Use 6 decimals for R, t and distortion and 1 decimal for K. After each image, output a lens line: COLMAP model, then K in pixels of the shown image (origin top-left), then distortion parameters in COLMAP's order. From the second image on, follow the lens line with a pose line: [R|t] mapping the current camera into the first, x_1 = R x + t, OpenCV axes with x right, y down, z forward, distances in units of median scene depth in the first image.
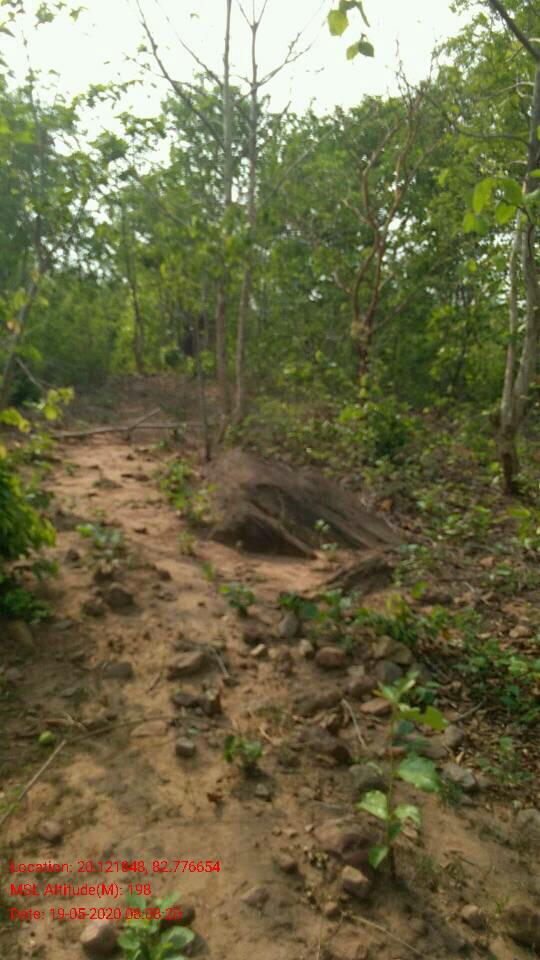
lens RADIAL K [[793.0, 0, 299.0], [0, 793.0, 478.9], [0, 0, 1]] dist [0.048336, -0.044550]
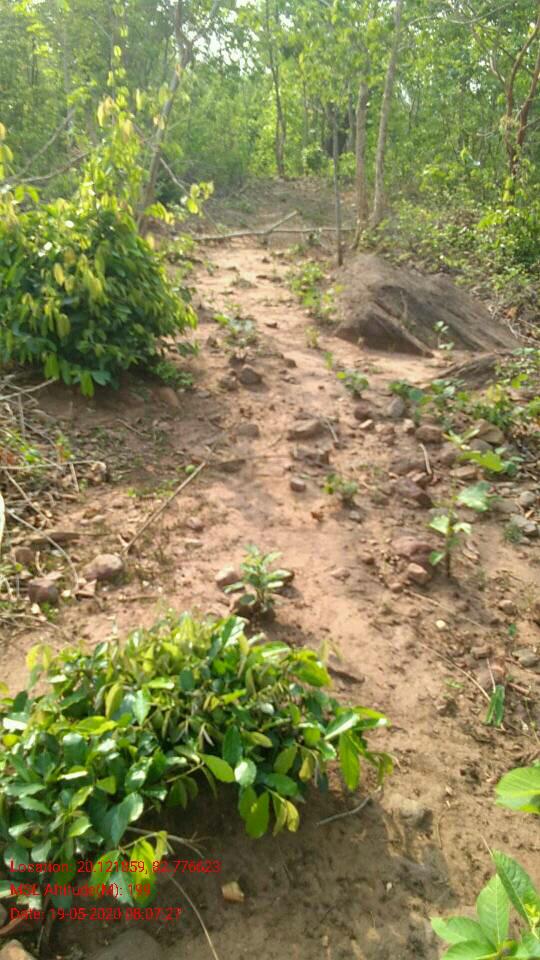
lens RADIAL K [[793.0, 0, 299.0], [0, 793.0, 478.9], [0, 0, 1]] dist [0.048336, -0.044550]
pose [[0.984706, 0.065224, -0.161553, 0.040624], [-0.026976, 0.973177, 0.228472, 0.029882], [0.172122, -0.220620, 0.960053, -0.129759]]
